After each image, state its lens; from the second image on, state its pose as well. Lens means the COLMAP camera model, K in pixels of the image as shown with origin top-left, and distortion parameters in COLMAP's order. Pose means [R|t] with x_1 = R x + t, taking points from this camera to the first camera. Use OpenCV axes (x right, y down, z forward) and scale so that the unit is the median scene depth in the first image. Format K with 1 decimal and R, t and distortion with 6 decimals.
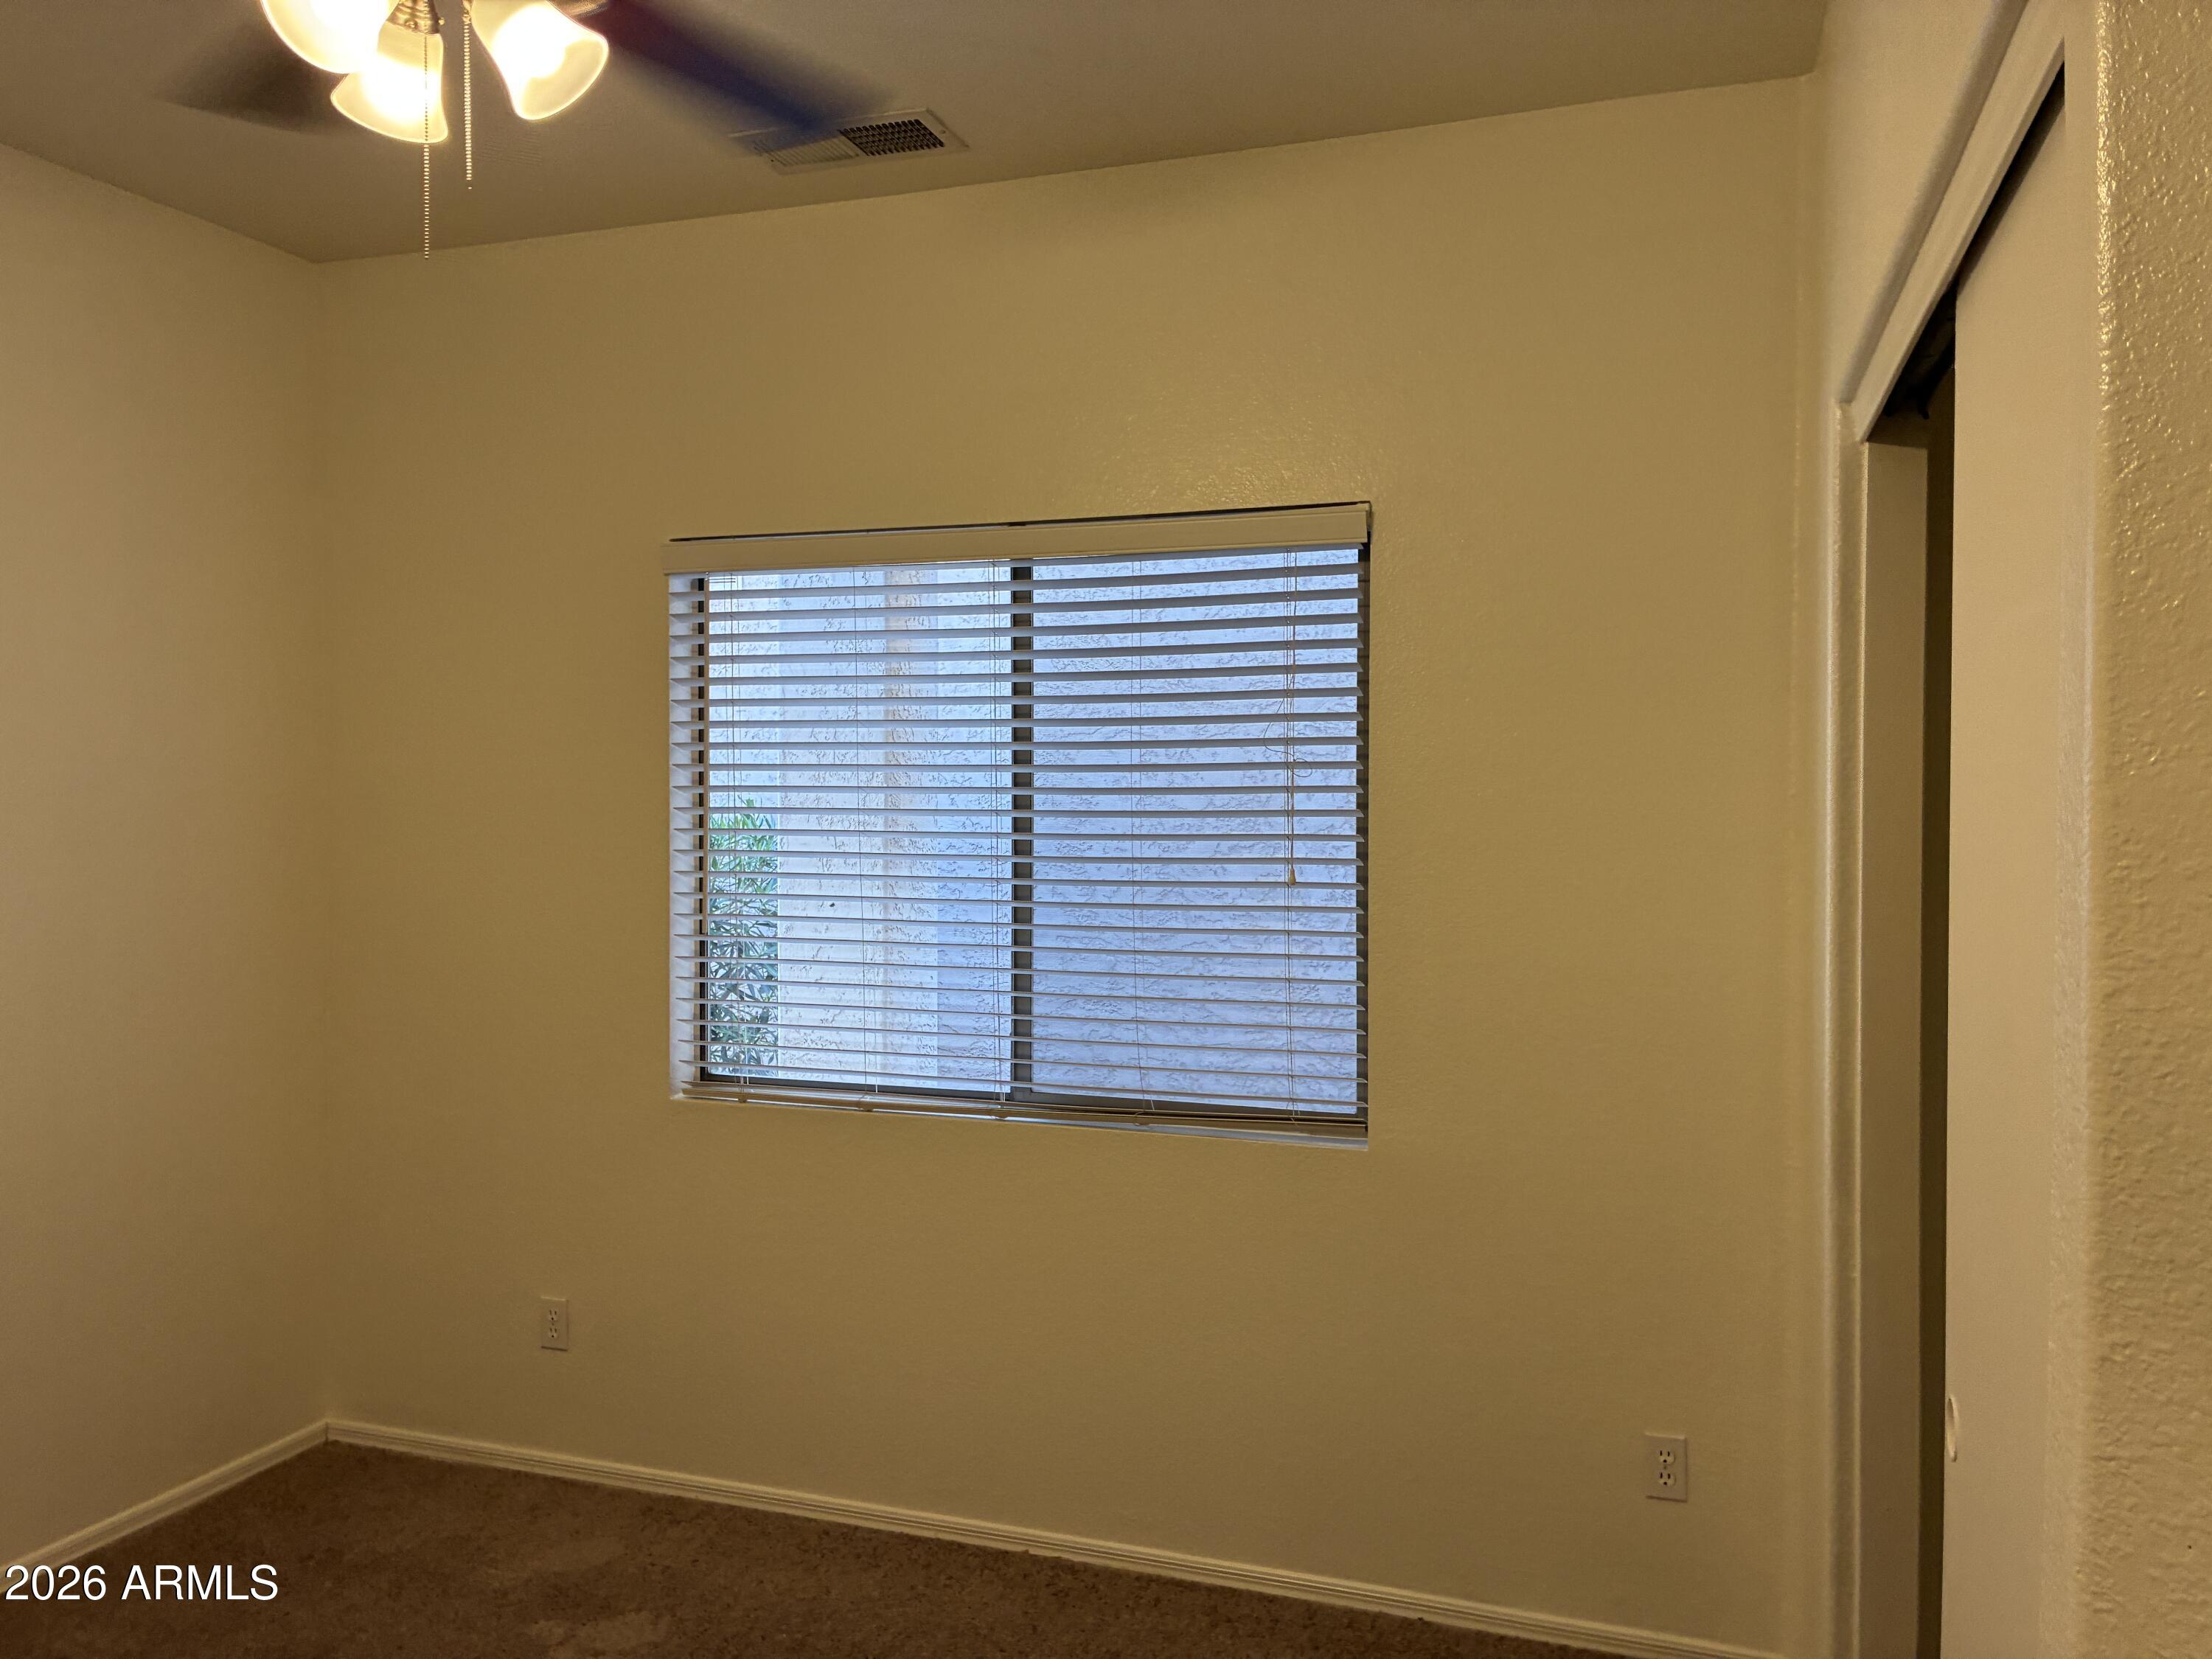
lens RADIAL K [[1679.7, 0, 1102.4], [0, 1679.7, 827.3], [0, 0, 1]] dist [0.066295, -0.093286]
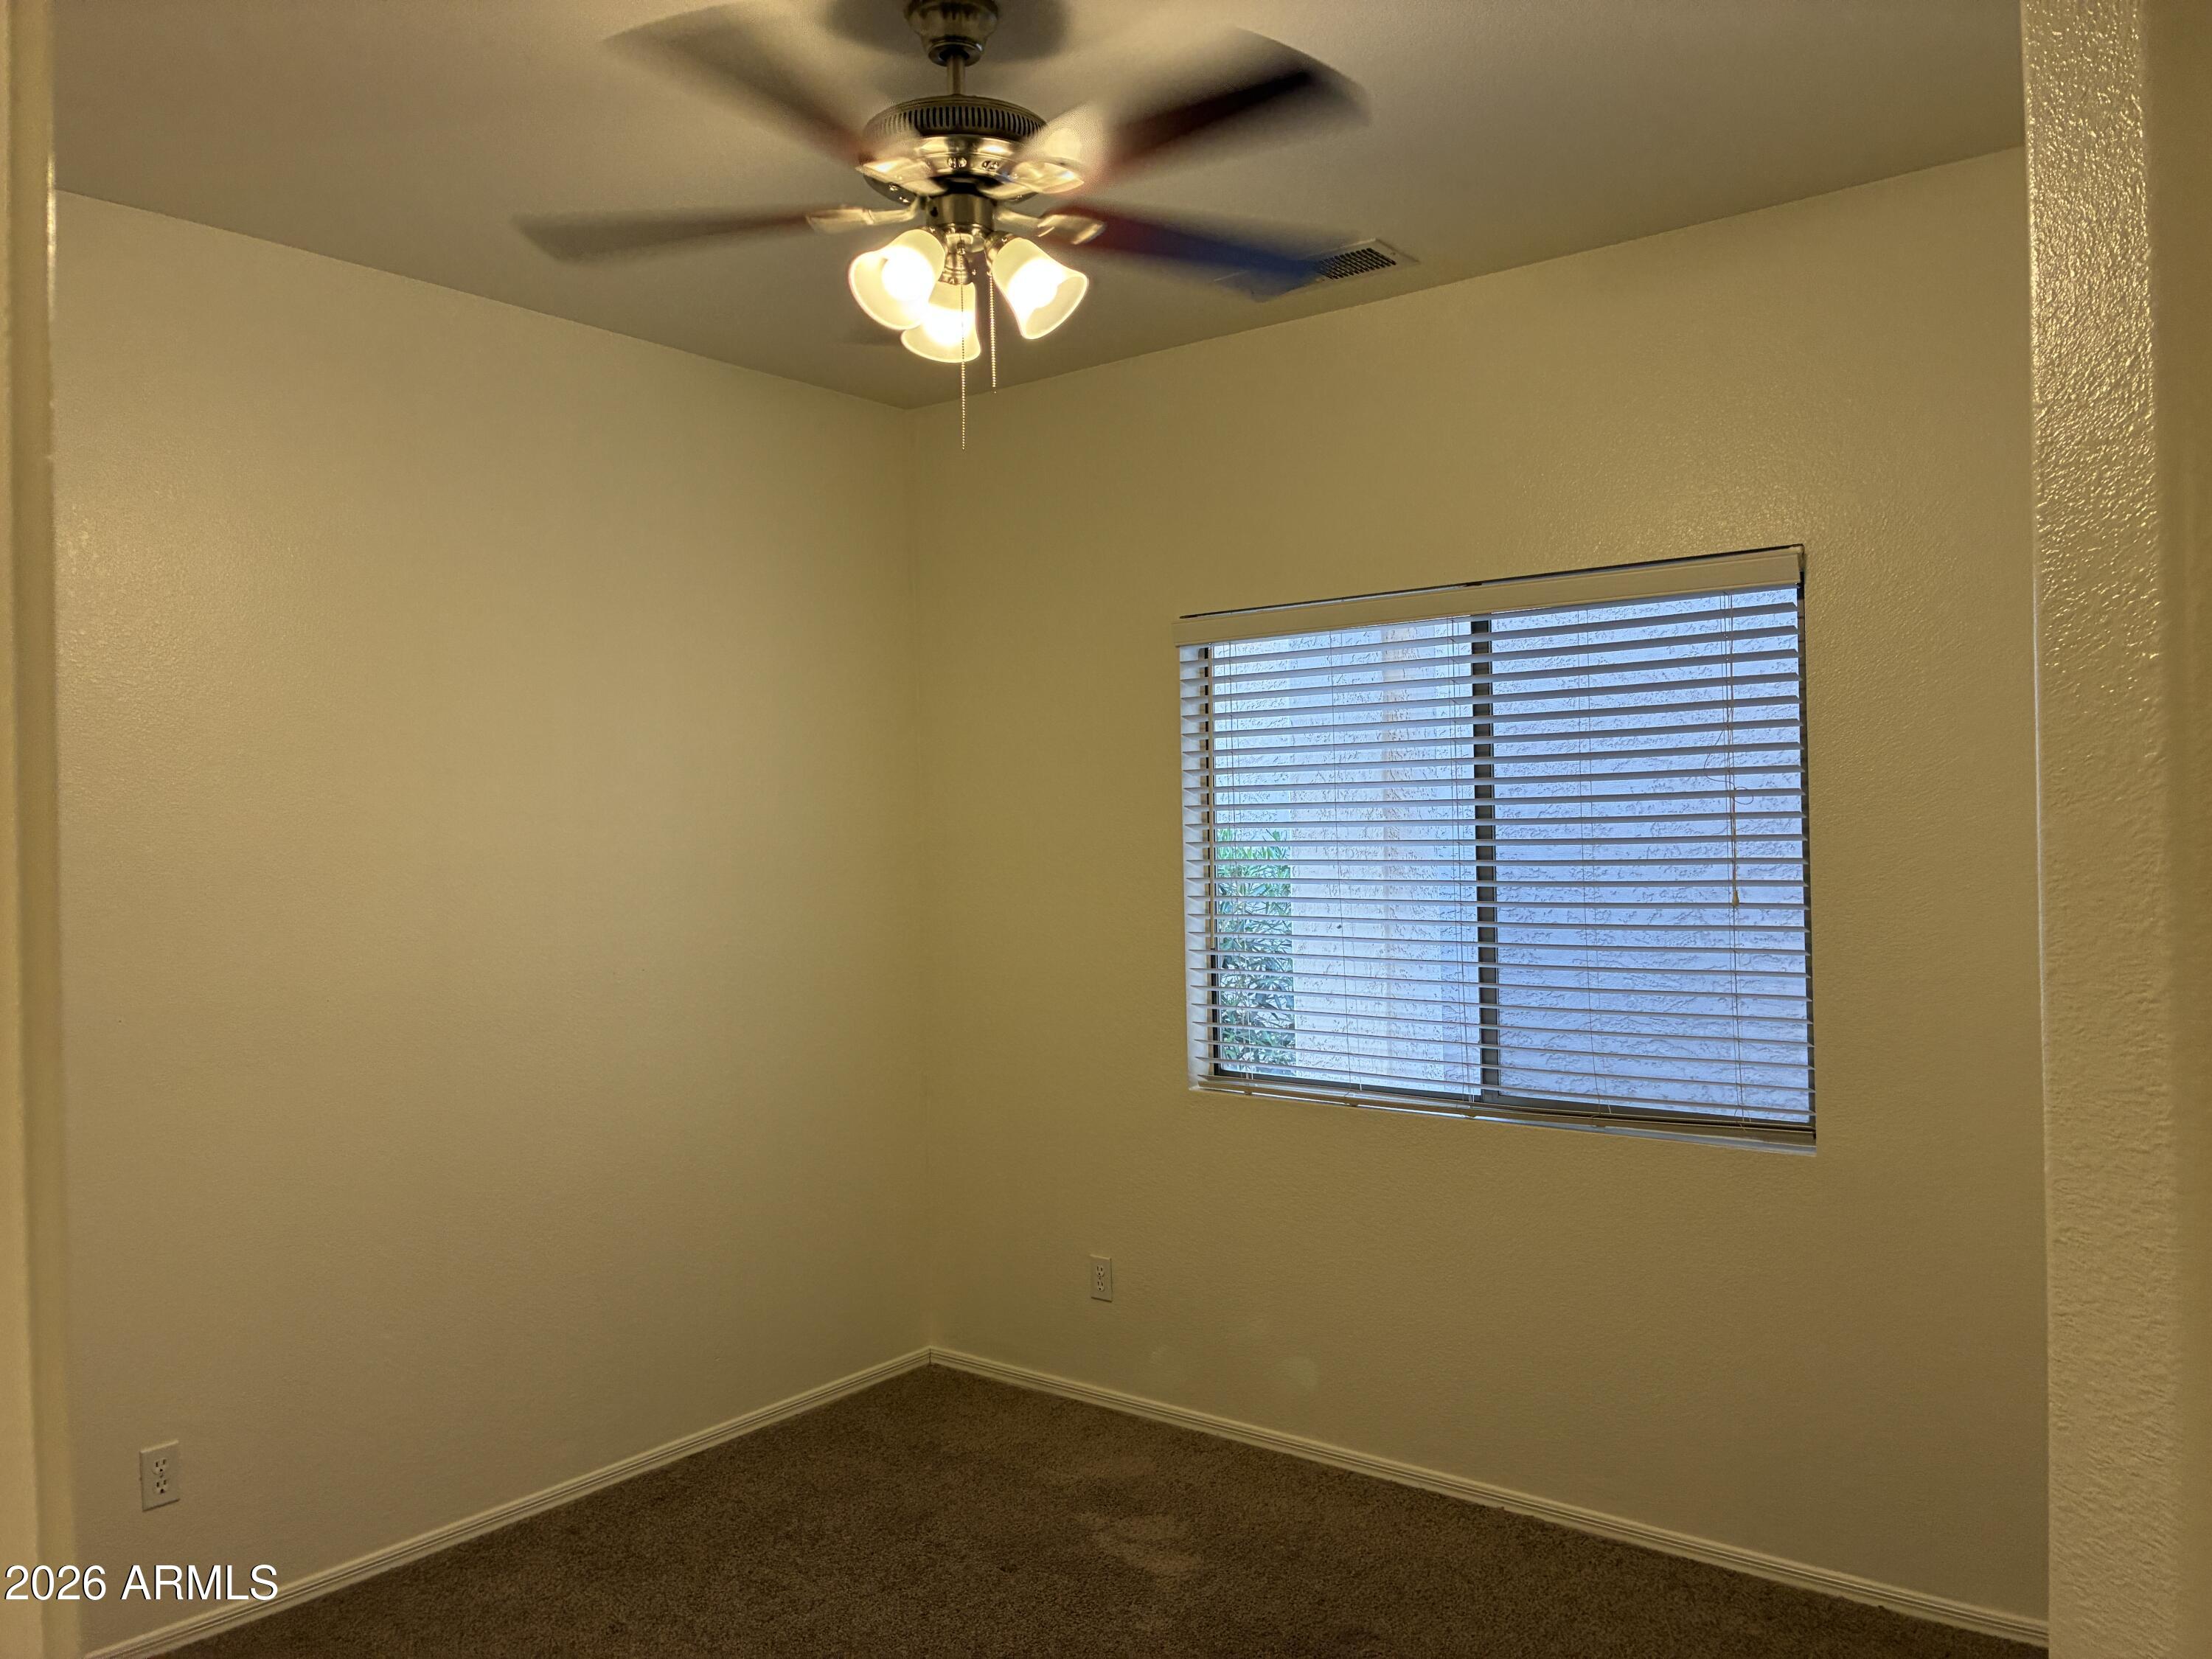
lens RADIAL K [[1679.7, 0, 1123.2], [0, 1679.7, 838.3], [0, 0, 1]] dist [0.066295, -0.093286]
pose [[0.948307, -0.018388, -0.316823, 0.080335], [0.015323, 0.999809, -0.012162, -0.001225], [0.316986, 0.006679, 0.948407, -0.134903]]
